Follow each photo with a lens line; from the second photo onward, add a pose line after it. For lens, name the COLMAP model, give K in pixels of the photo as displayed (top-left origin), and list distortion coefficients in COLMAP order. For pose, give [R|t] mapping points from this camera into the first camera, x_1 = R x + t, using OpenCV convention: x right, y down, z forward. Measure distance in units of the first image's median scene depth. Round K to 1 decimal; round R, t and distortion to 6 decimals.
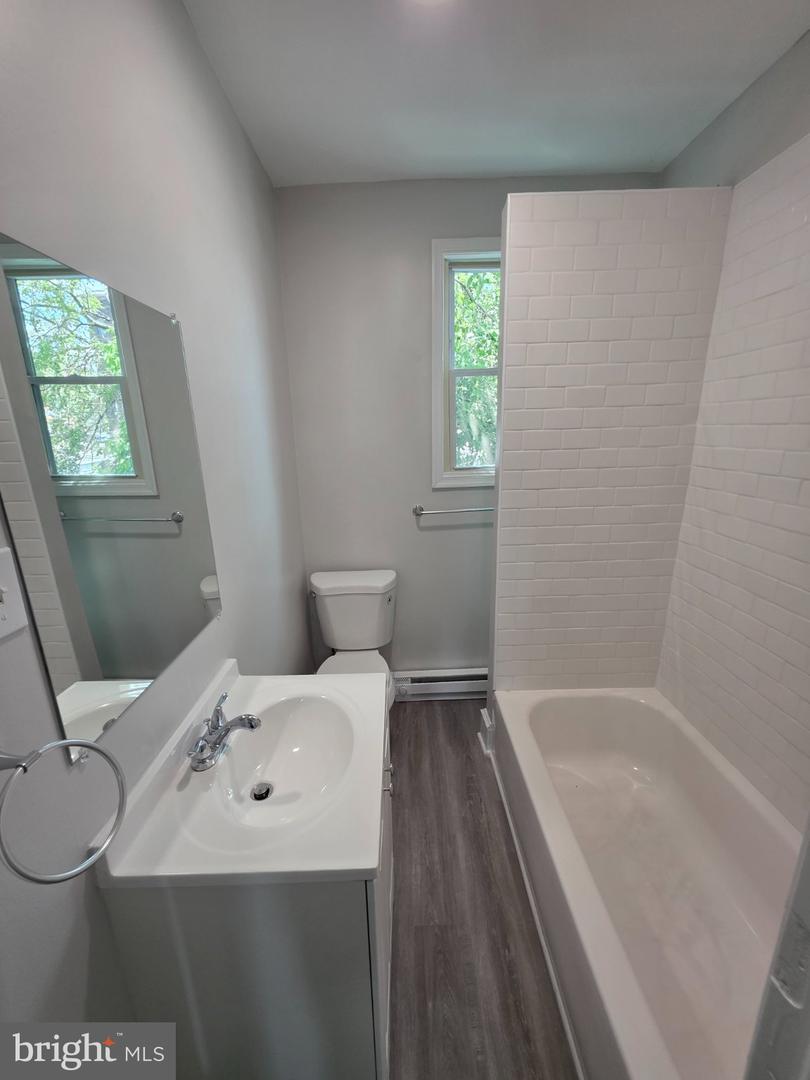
lens RADIAL K [[433.5, 0, 405.6], [0, 433.5, 550.1], [0, 0, 1]] dist [0.001990, 0.000225]
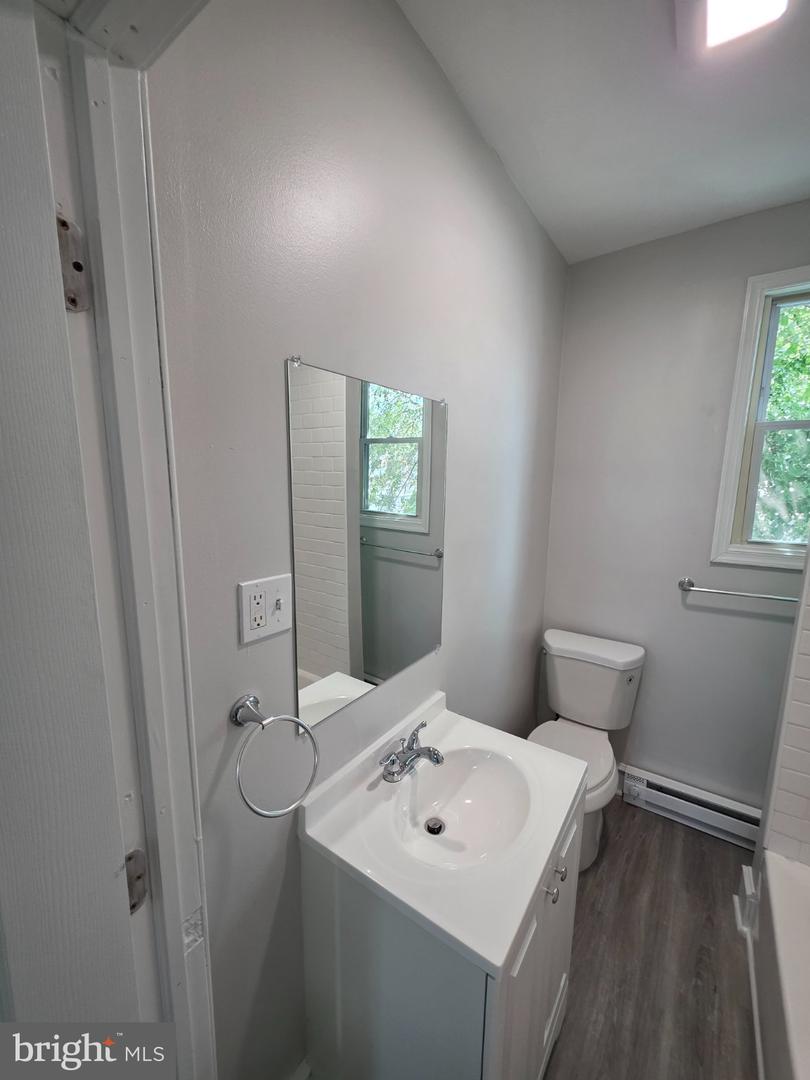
lens RADIAL K [[433.5, 0, 406.3], [0, 433.5, 546.8], [0, 0, 1]] dist [0.001990, 0.000225]
pose [[0.811225, 0.128606, -0.570416, 0.077664], [-0.186324, 0.981516, -0.043691, -0.033479], [0.554254, 0.141725, 0.820193, -0.004420]]
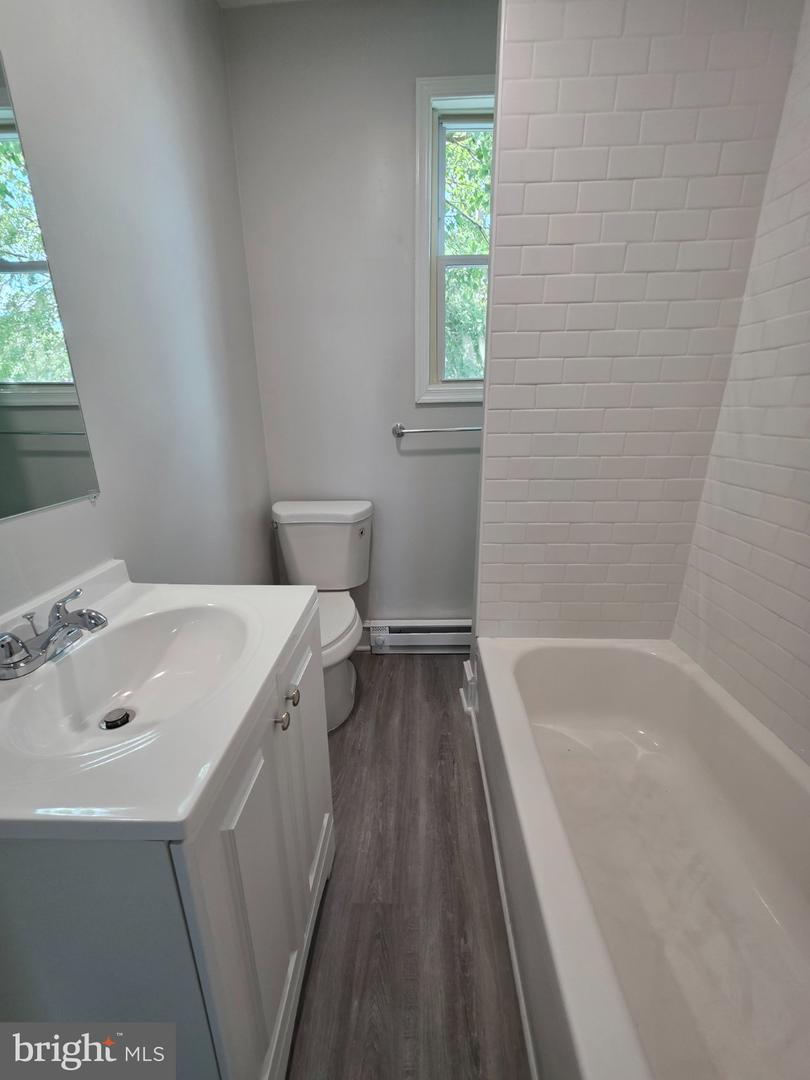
lens RADIAL K [[433.5, 0, 404.4], [0, 433.5, 545.8], [0, 0, 1]] dist [0.001990, 0.000225]
pose [[0.998905, 0.028142, -0.037364, 0.103450], [-0.026650, 0.998851, 0.039841, 0.133592], [0.038442, -0.038801, 0.998507, 0.177755]]
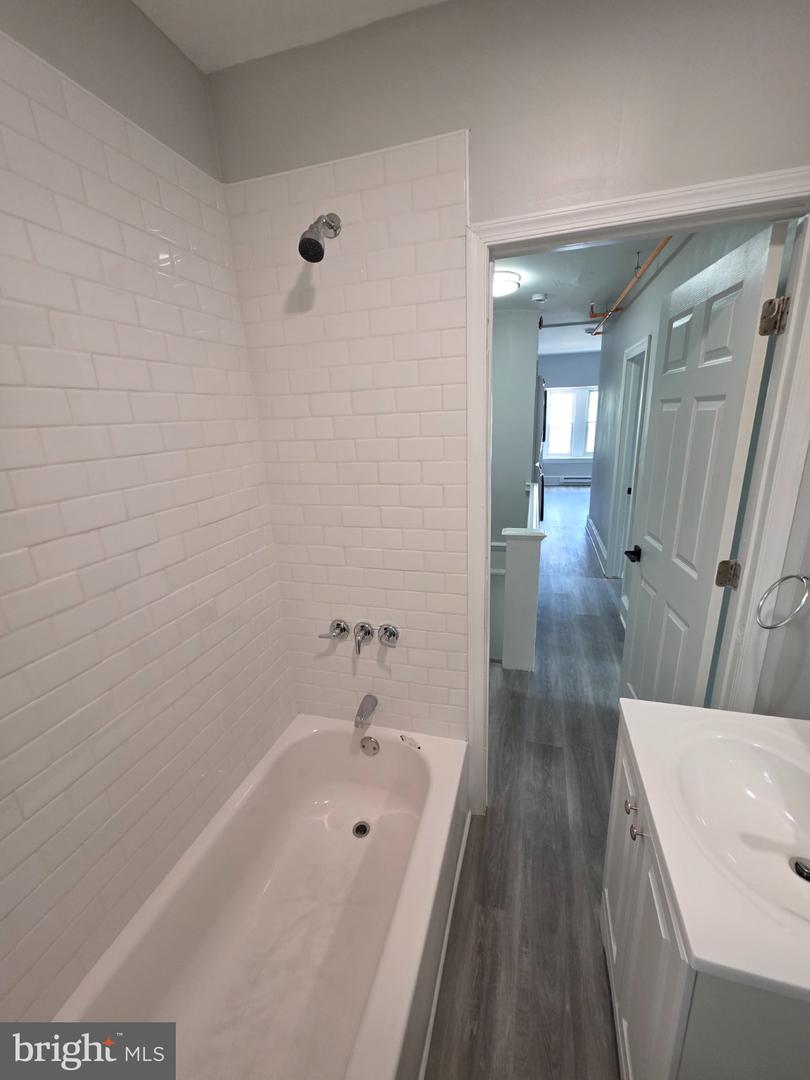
lens RADIAL K [[433.5, 0, 400.5], [0, 433.5, 541.3], [0, 0, 1]] dist [0.001990, 0.000225]
pose [[-0.950111, -0.018787, 0.311346, 0.090294], [0.147132, 0.853158, 0.500474, -0.300759], [-0.275030, 0.521314, -0.807830, 0.936541]]
